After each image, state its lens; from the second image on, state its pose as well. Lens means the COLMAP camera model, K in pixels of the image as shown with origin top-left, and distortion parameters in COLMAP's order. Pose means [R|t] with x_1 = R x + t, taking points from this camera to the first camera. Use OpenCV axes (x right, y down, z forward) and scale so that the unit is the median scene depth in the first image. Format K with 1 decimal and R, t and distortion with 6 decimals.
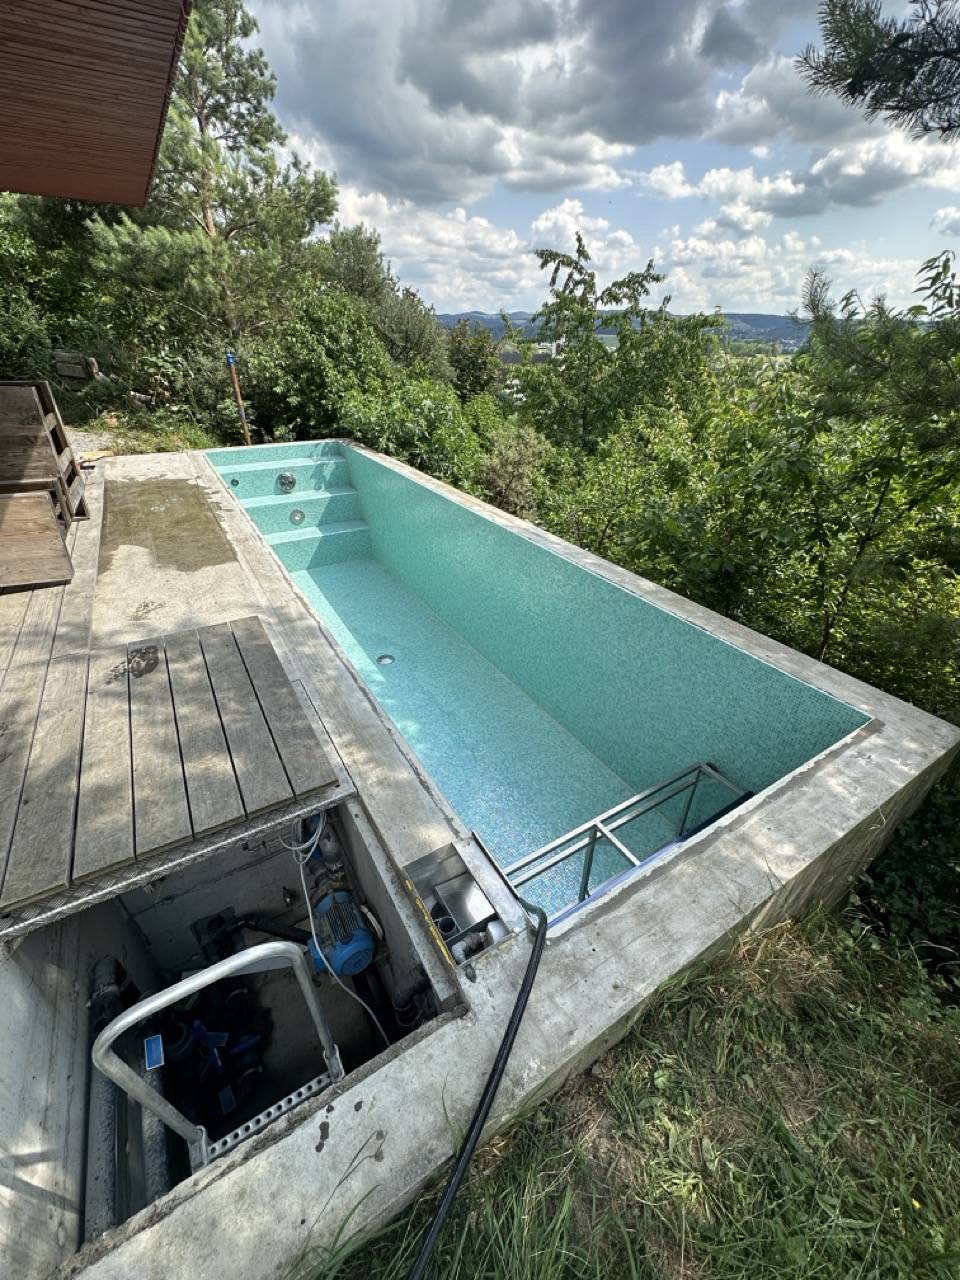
lens RADIAL K [[512.6, 0, 480.0], [0, 512.6, 640.0], [0, 0, 1]] dist [-0.001591, 0.000062]
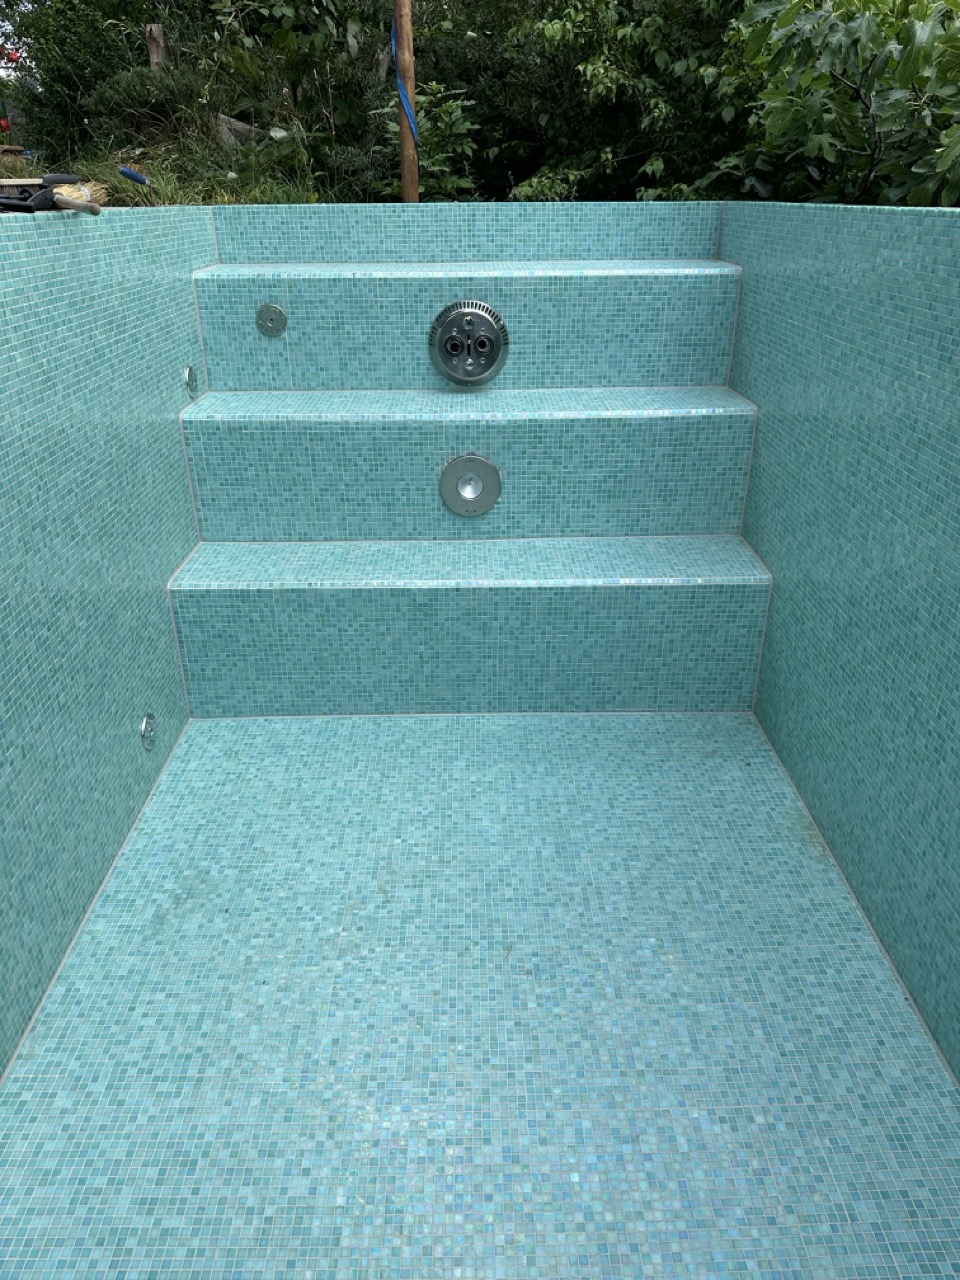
lens RADIAL K [[889.2, 0, 480.0], [0, 889.2, 640.0], [0, 0, 1]] dist [0.003248, -0.003188]
pose [[0.863690, 0.213110, -0.456754, -0.151494], [-0.242549, 0.970121, -0.006008, -0.170319], [0.441826, 0.115974, 0.889573, 0.644974]]
